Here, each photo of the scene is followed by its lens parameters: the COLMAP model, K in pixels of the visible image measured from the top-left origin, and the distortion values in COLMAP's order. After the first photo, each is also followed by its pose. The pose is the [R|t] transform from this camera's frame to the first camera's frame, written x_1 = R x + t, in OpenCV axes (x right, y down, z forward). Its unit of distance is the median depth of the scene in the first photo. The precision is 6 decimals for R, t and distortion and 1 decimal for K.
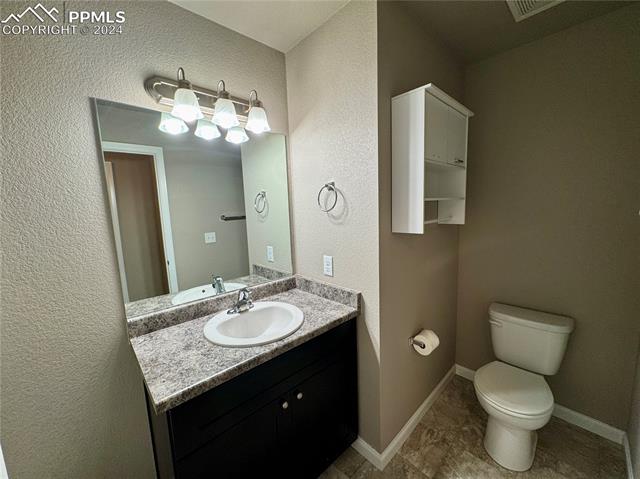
lens RADIAL K [[255.3, 0, 315.4], [0, 255.3, 241.6], [0, 0, 1]] dist [-0.001132, -0.000171]
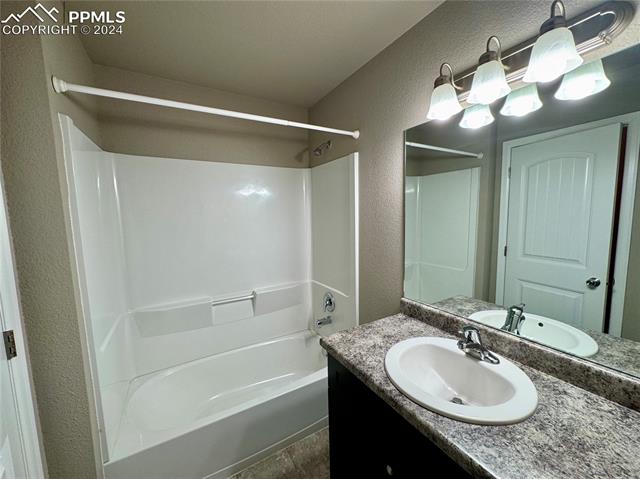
lens RADIAL K [[255.3, 0, 318.9], [0, 255.3, 240.4], [0, 0, 1]] dist [-0.001132, -0.000171]
pose [[-0.215099, 0.146221, -0.965584, 0.511784], [-0.098598, 0.980424, 0.170432, -0.143810], [0.971602, 0.131864, -0.196472, 0.749718]]
